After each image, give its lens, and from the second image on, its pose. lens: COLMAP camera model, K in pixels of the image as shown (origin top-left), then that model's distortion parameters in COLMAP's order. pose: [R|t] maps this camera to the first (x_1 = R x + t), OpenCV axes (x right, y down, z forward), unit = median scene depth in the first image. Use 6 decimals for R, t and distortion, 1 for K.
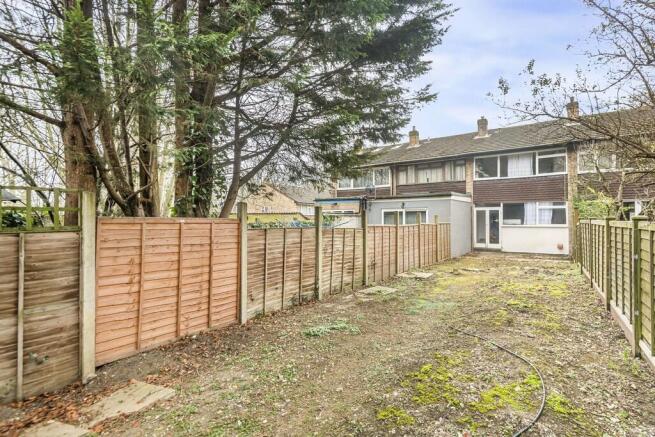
lens RADIAL K [[320.0, 0, 327.5], [0, 320.0, 218.5], [0, 0, 1]] dist [0.000580, 0.000086]
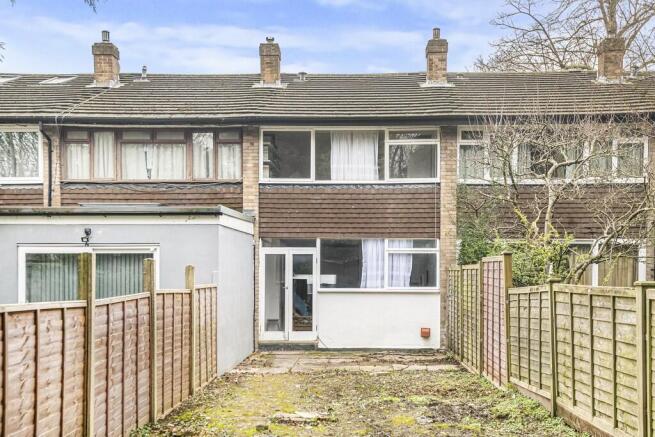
lens RADIAL K [[654.7, 0, 327.2], [0, 654.7, 274.7], [0, 0, 1]] dist [0.065889, 0.004501]
pose [[0.813697, 0.000479, 0.581289, 0.030197], [-0.007326, 0.999929, 0.009430, -0.007526], [-0.581243, -0.011932, 0.813643, 0.264381]]
